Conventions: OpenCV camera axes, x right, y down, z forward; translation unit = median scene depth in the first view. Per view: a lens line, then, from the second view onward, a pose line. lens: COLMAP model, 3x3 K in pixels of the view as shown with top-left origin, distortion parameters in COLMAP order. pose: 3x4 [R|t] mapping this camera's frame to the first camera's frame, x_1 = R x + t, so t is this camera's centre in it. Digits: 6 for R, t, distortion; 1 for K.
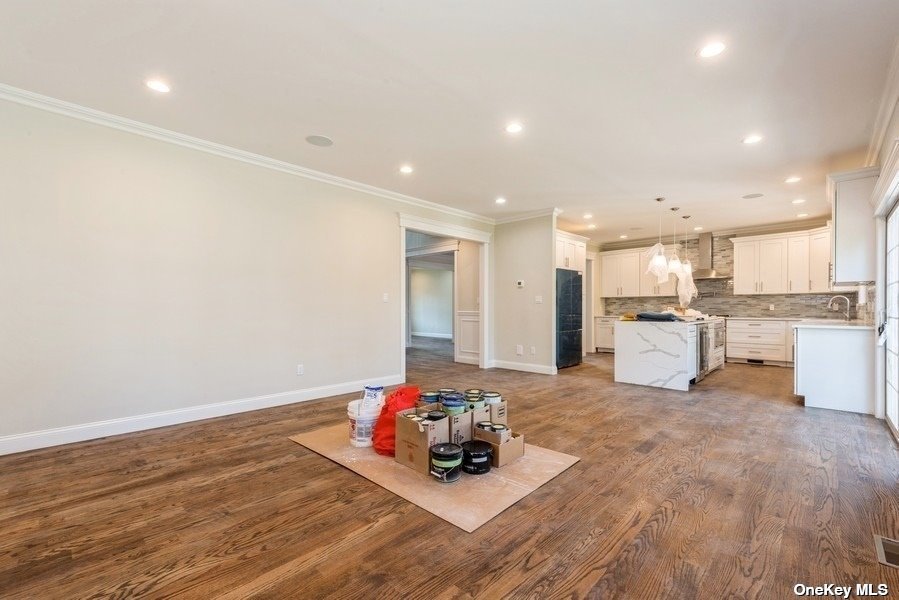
lens RADIAL K [[393.6, 0, 453.8], [0, 393.6, 306.5], [0, 0, 1]] dist [0.000366, -0.000535]
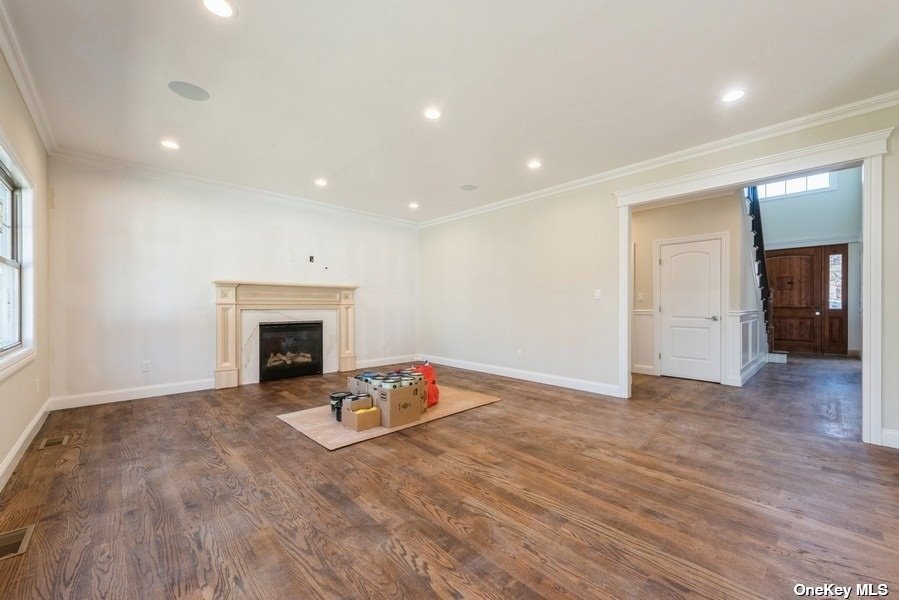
lens RADIAL K [[356.6, 0, 456.8], [0, 356.6, 304.8], [0, 0, 1]] dist [0.010624, -0.000210]
pose [[-0.050643, -0.001685, -0.998715, 1.335948], [0.003587, 0.999992, -0.001869, 0.004225], [0.998710, -0.003677, -0.050636, 1.473216]]
